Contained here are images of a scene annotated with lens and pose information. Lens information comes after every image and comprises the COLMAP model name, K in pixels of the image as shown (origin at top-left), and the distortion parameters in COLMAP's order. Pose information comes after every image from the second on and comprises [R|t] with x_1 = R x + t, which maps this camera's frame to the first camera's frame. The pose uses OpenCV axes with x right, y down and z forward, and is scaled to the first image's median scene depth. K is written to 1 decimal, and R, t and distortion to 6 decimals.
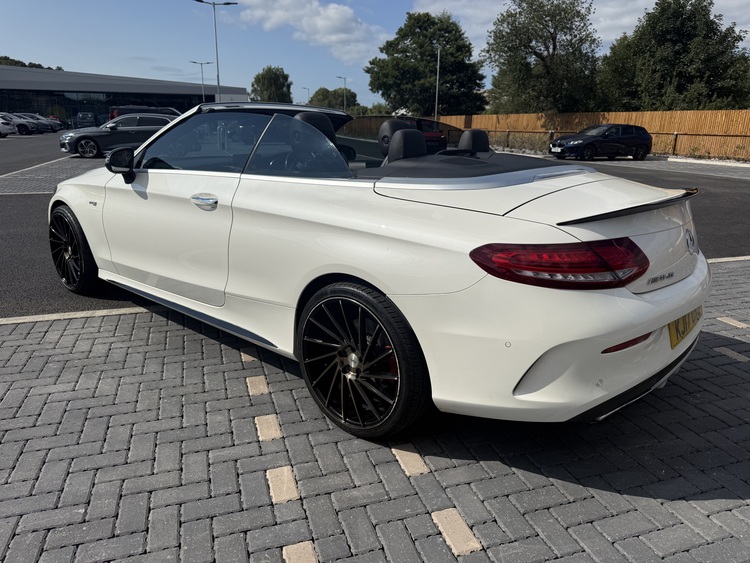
lens RADIAL K [[539.9, 0, 375.0], [0, 539.9, 281.5], [0, 0, 1]] dist [-0.003756, -0.003800]
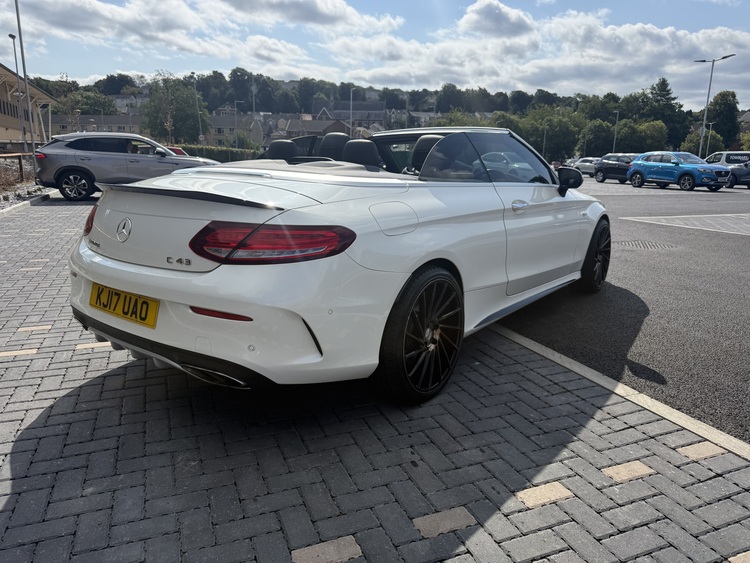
lens RADIAL K [[531.2, 0, 375.0], [0, 531.2, 281.5], [0, 0, 1]] dist [0.002448, 0.000714]
pose [[0.069480, 0.209520, -0.975333, 1.540902], [-0.296266, 0.937918, 0.180377, -0.290401], [0.952575, 0.276425, 0.127240, 1.274281]]
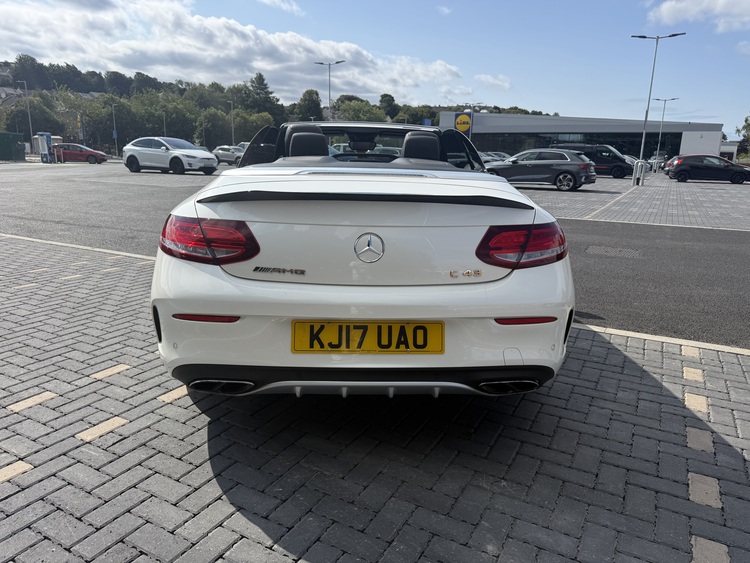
lens RADIAL K [[536.5, 0, 375.6], [0, 536.5, 266.5], [0, 0, 1]] dist [0.024208, -0.024374]
pose [[0.685146, 0.147994, -0.713213, 1.130319], [-0.215251, 0.976550, -0.004143, -0.039747], [0.695875, 0.156359, 0.700935, 0.384579]]
